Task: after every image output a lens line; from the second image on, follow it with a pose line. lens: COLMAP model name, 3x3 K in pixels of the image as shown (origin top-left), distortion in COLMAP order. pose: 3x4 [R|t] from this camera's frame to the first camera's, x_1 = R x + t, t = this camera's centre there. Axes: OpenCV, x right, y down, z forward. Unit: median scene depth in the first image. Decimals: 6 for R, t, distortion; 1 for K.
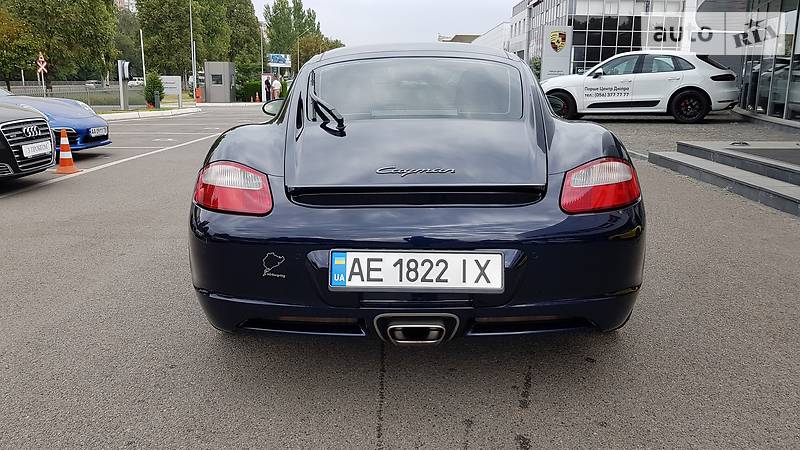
lens RADIAL K [[653.3, 0, 416.6], [0, 653.3, 225.4], [0, 0, 1]] dist [0.005137, 0.006023]
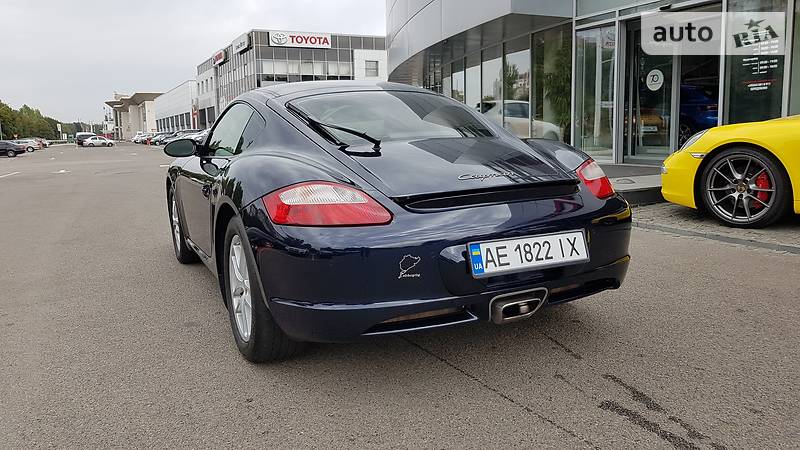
lens RADIAL K [[615.5, 0, 408.0], [0, 615.5, 219.5], [0, 0, 1]] dist [-0.002928, -0.008258]
pose [[0.890550, -0.096634, 0.444503, -0.701245], [0.131919, 0.990046, -0.049064, 0.034722], [-0.435337, 0.102332, 0.894433, 0.075511]]
